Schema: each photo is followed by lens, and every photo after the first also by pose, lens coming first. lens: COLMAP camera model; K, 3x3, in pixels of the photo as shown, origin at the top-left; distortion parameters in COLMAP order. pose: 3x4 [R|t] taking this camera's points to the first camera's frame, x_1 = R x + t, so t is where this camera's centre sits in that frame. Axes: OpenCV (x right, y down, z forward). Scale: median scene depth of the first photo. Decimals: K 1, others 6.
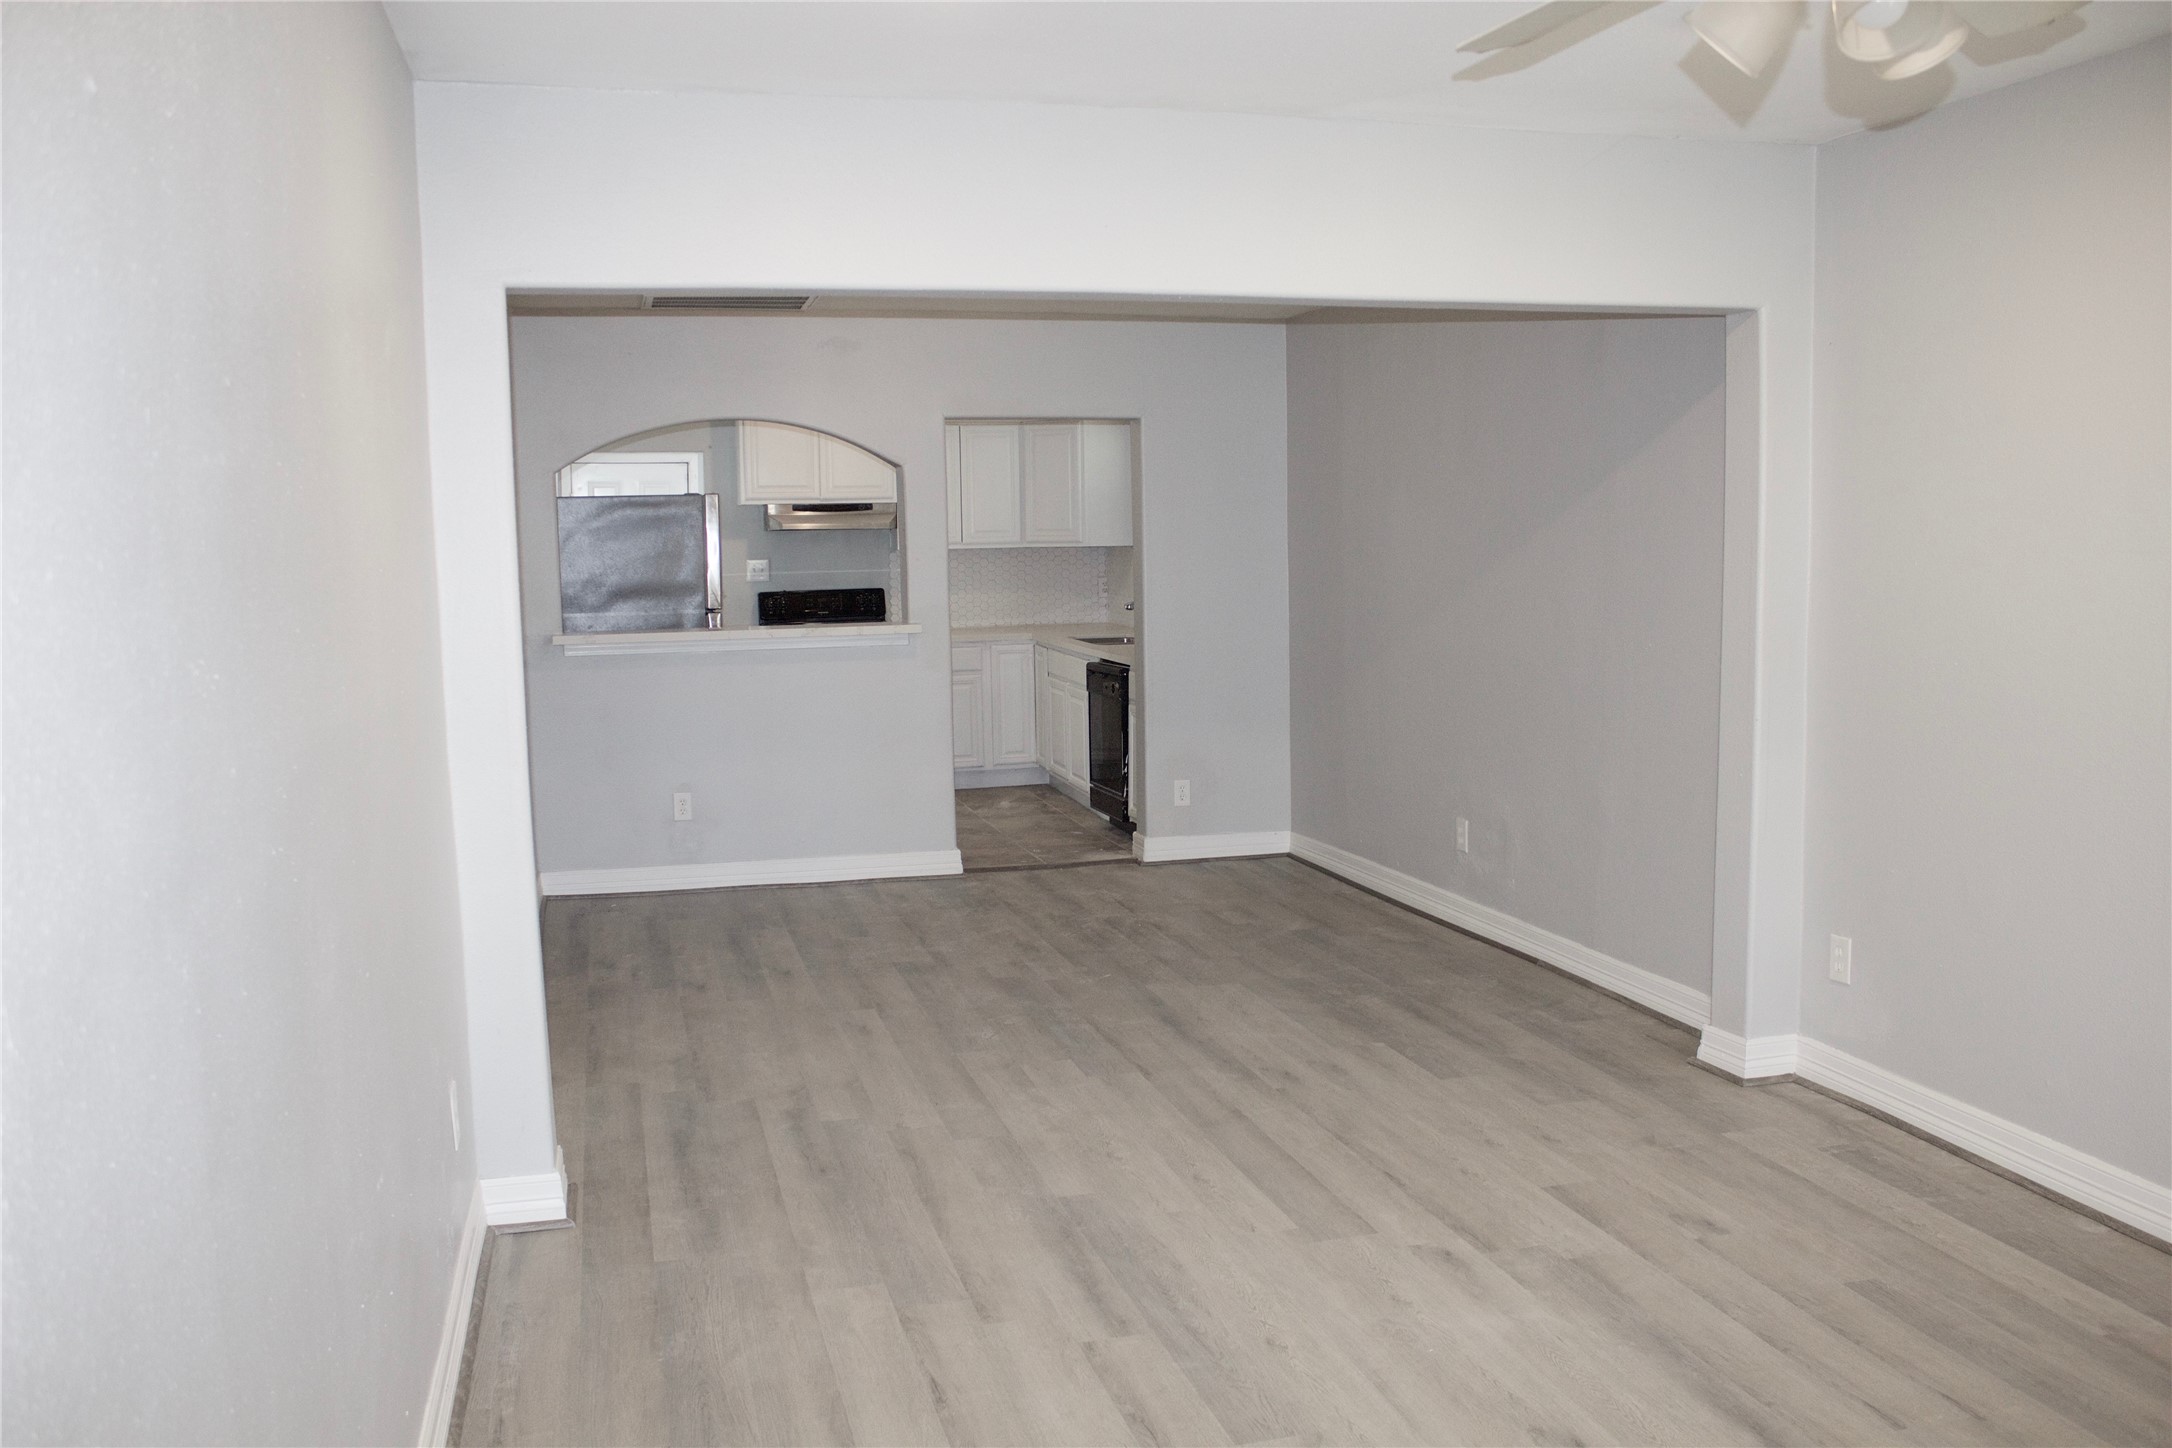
lens RADIAL K [[1780.1, 0, 1086.0], [0, 1780.1, 724.0], [0, 0, 1]] dist [-0.155392, 0.135605]
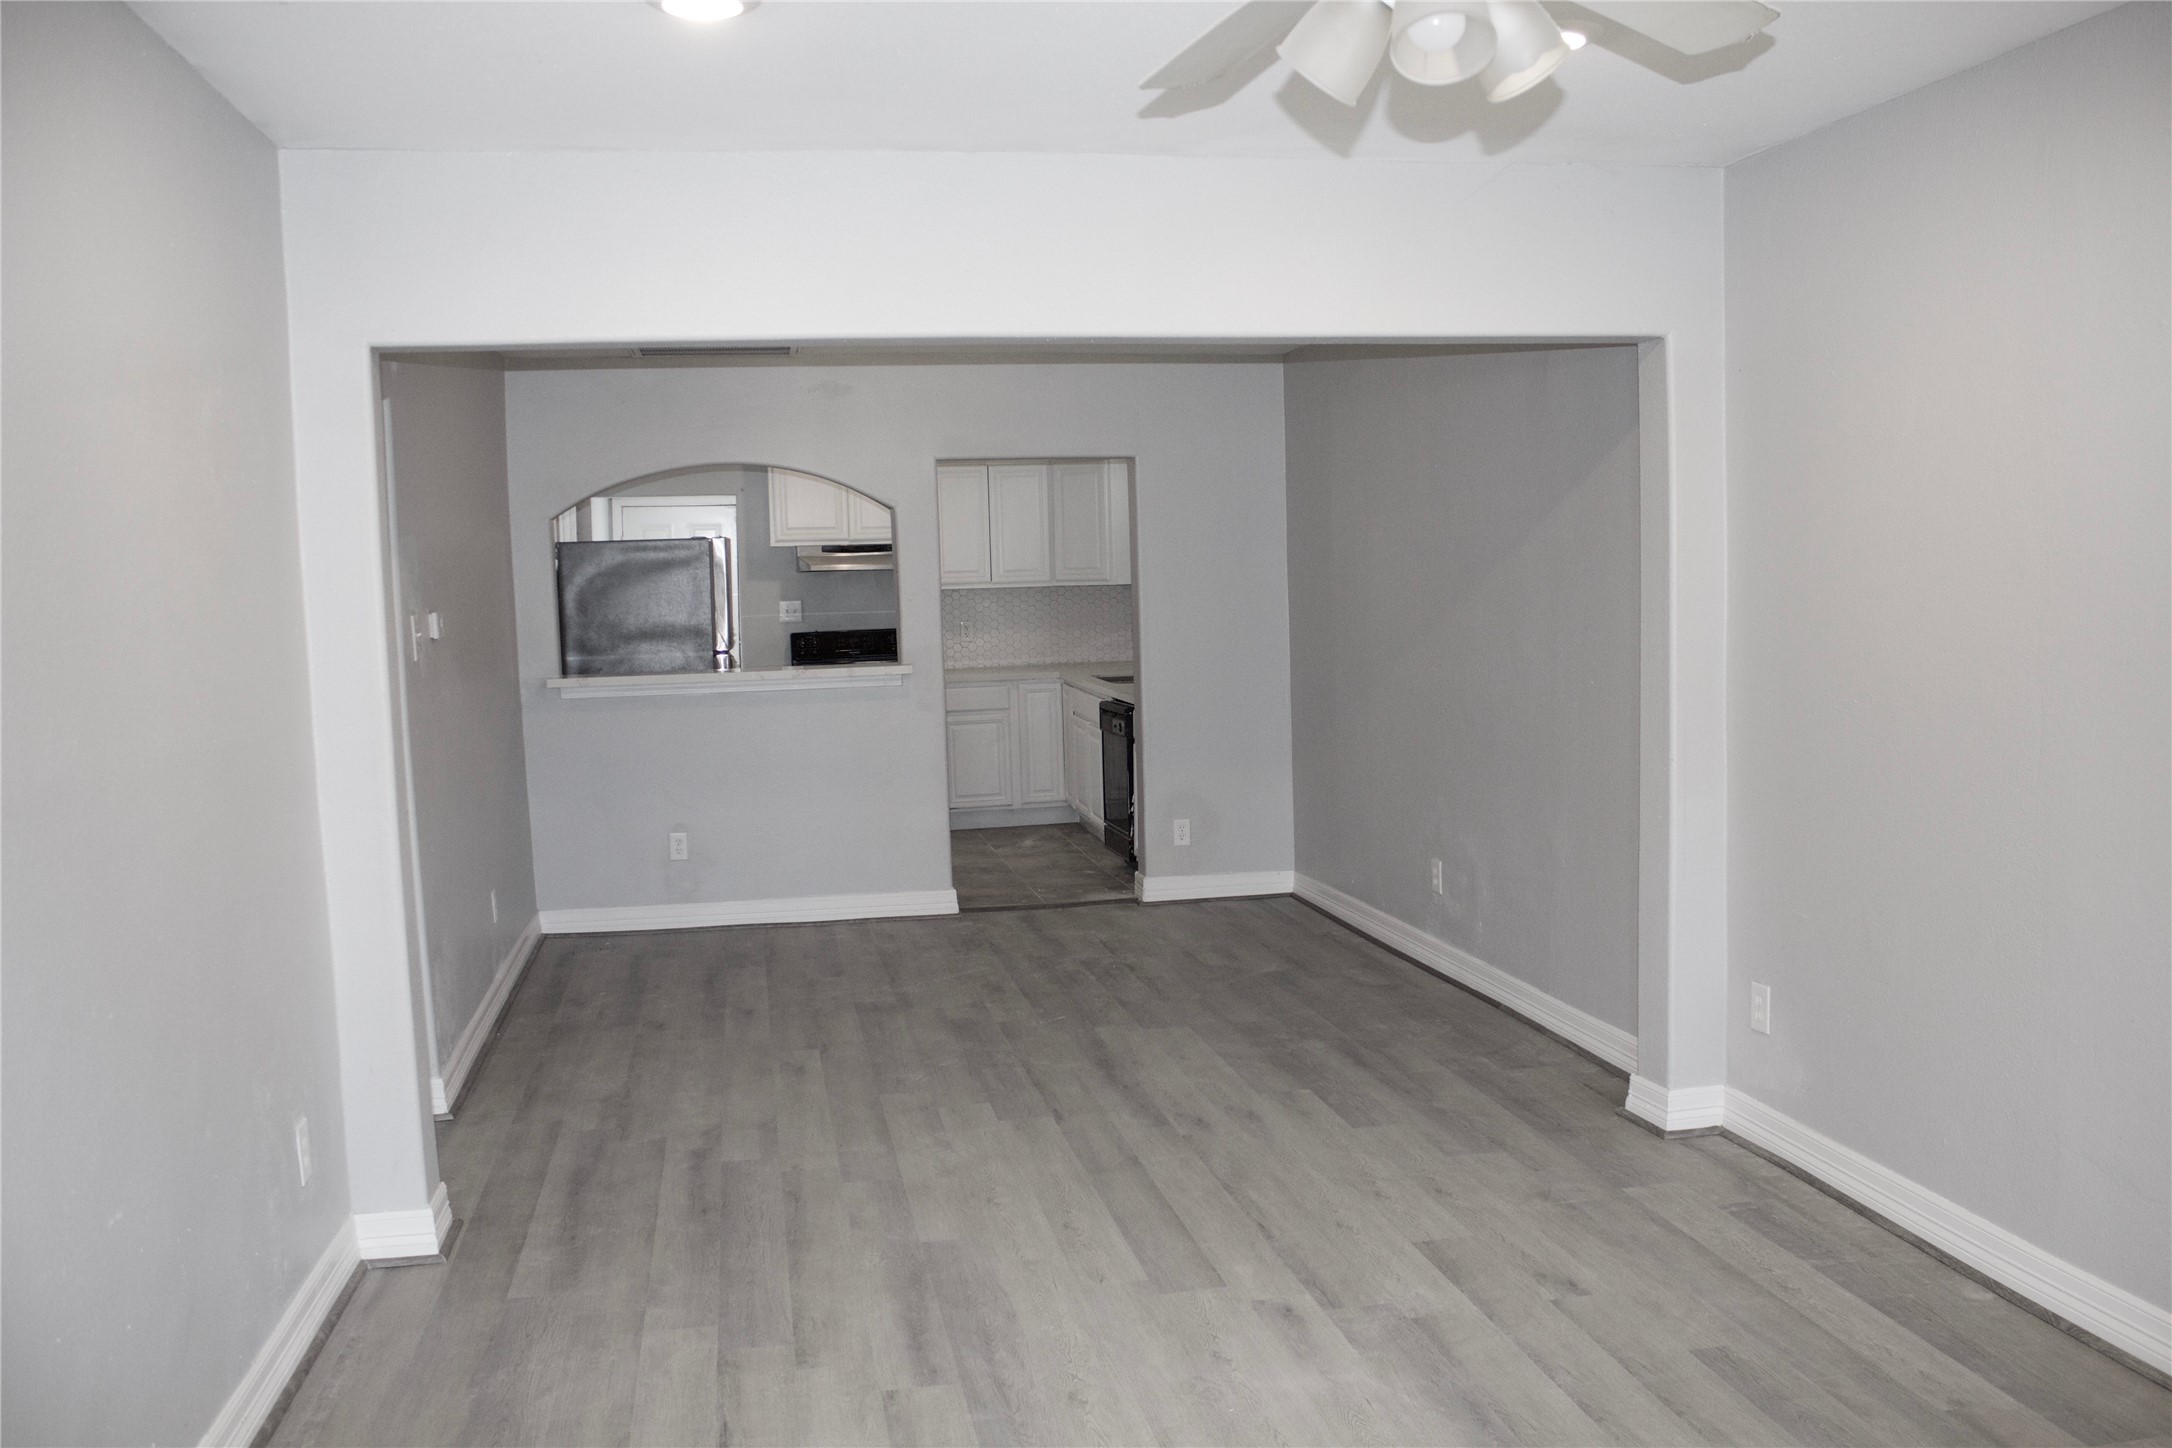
lens RADIAL K [[1780.1, 0, 1086.0], [0, 1780.1, 724.0], [0, 0, 1]] dist [-0.155392, 0.135605]
pose [[0.997577, -0.005222, -0.069379, 0.123317], [0.003845, 0.999793, -0.019964, -0.003835], [0.069469, 0.019649, 0.997391, 0.007843]]
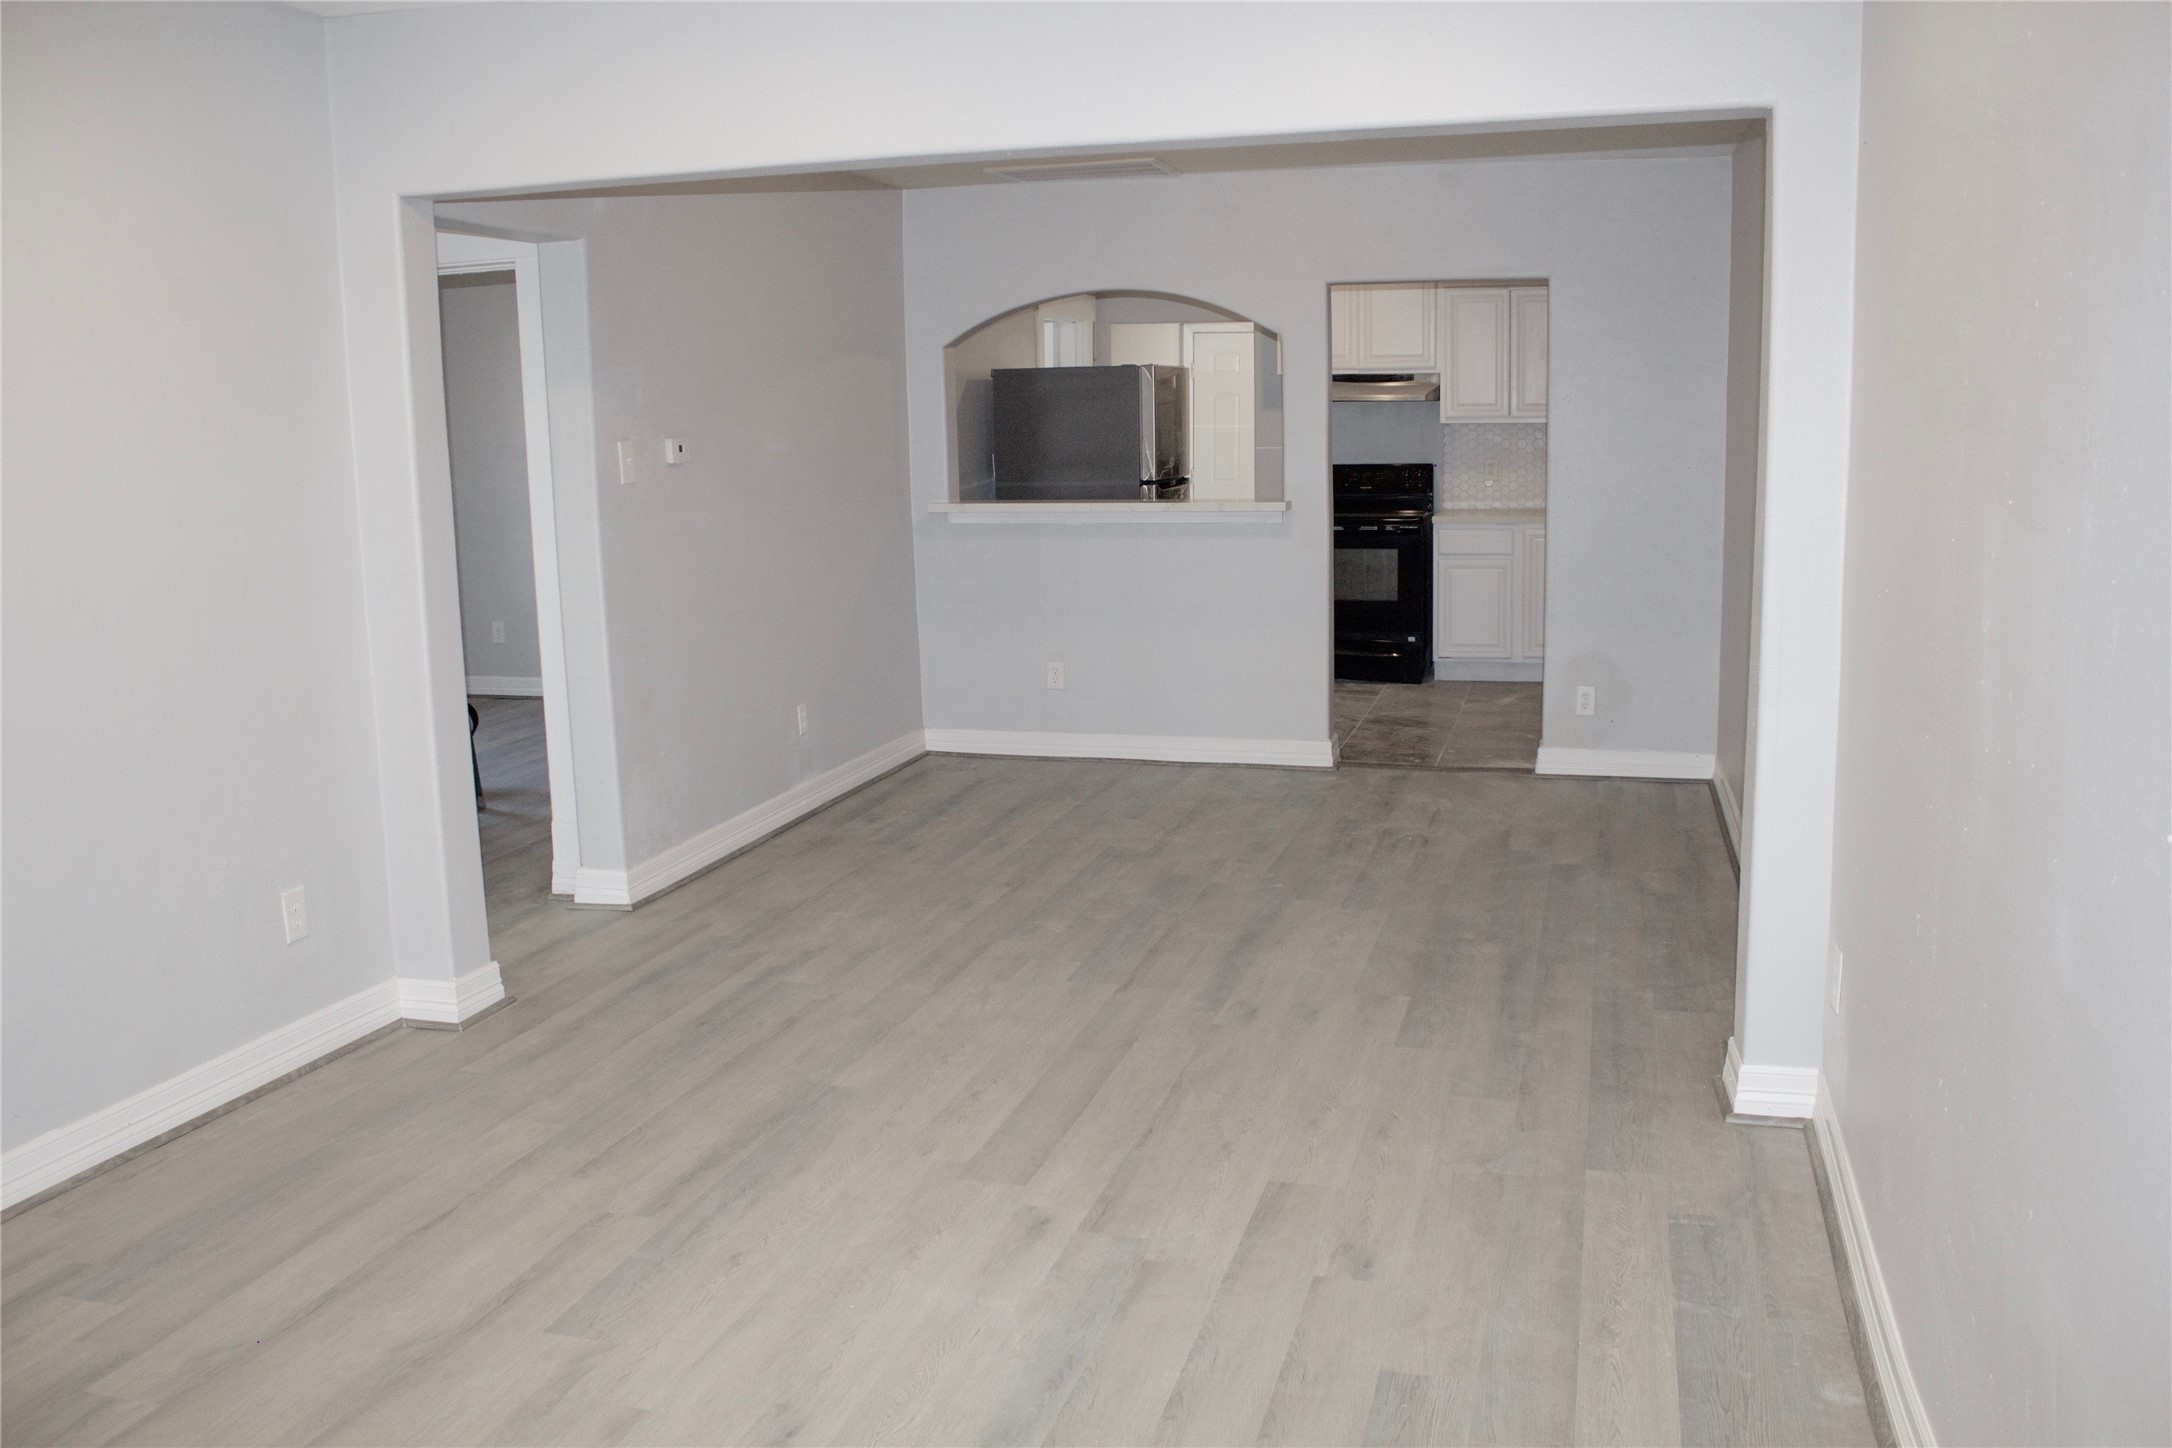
lens RADIAL K [[1805.9, 0, 1086.0], [0, 1805.9, 724.0], [0, 0, 1]] dist [-0.155950, 0.142797]
pose [[0.866004, 0.084019, -0.492927, 0.494527], [-0.048845, 0.995282, 0.083831, -0.022197], [0.497645, -0.048521, 0.866023, 0.172251]]
